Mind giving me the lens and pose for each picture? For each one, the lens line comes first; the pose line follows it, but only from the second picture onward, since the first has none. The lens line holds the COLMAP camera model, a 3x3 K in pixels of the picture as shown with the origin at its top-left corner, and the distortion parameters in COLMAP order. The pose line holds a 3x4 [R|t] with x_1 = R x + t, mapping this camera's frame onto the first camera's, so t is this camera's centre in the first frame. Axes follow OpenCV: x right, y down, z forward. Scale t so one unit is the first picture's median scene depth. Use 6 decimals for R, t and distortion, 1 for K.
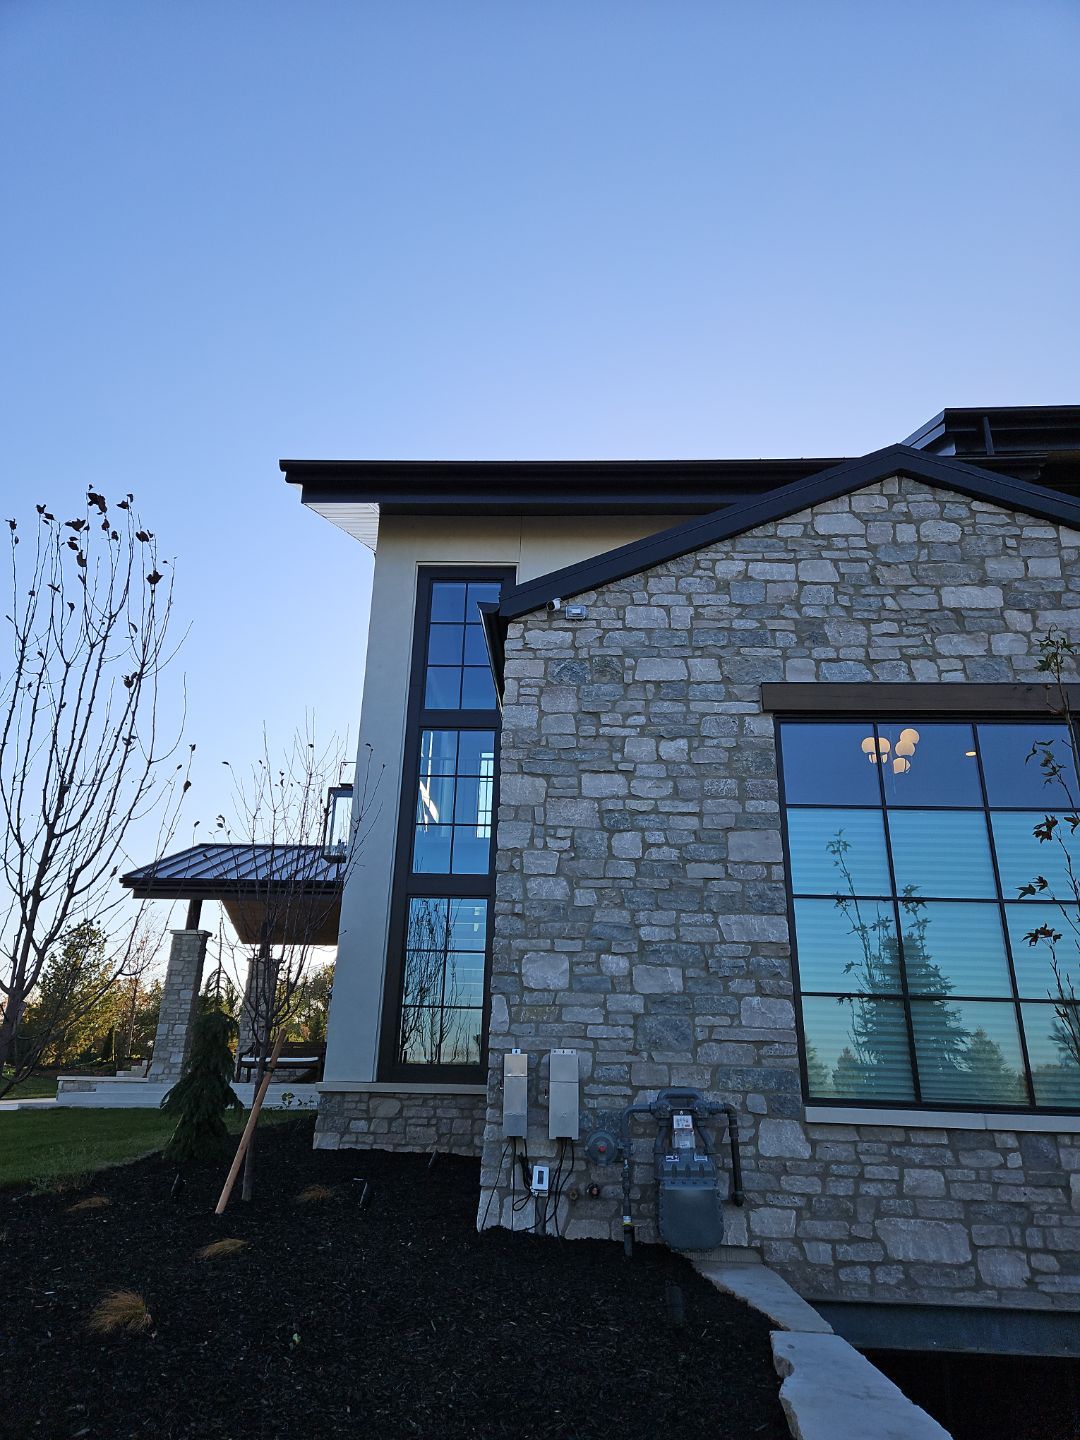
lens RADIAL K [[969.3, 0, 540.0], [0, 969.3, 720.0], [0, 0, 1]] dist [0.057547, -0.003249]
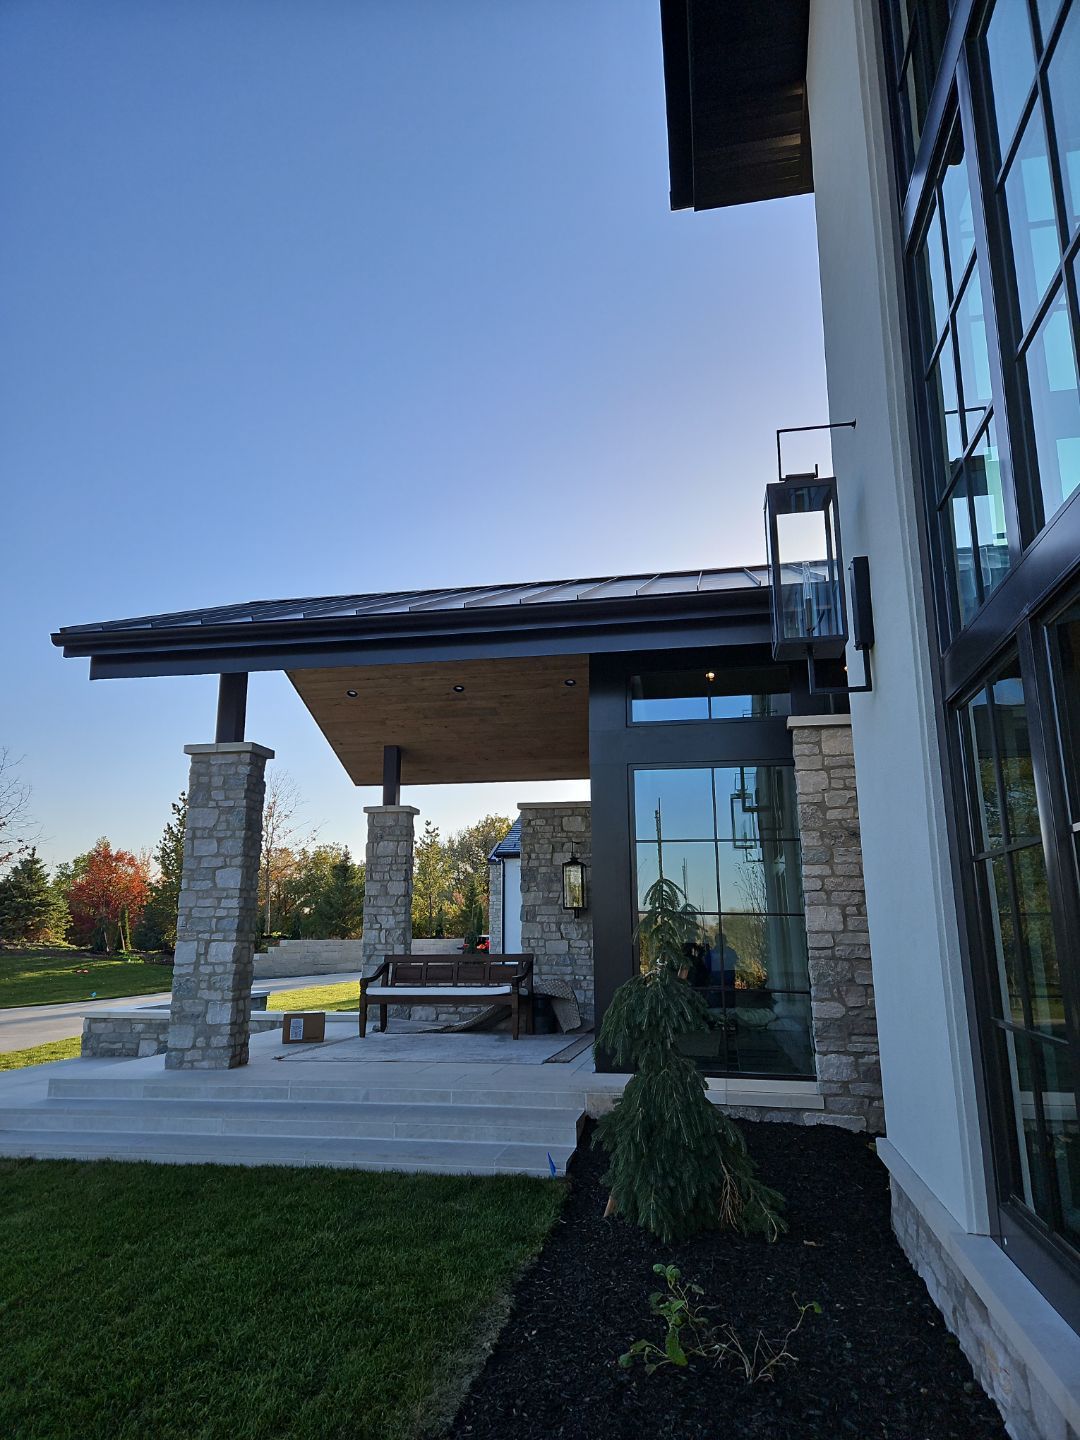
lens RADIAL K [[969.3, 0, 540.0], [0, 969.3, 720.0], [0, 0, 1]] dist [0.057547, -0.003249]
pose [[0.989907, -0.059706, -0.128526, -0.147987], [0.077102, 0.987850, 0.134935, 0.151244], [0.118908, -0.143483, 0.982483, 0.559500]]
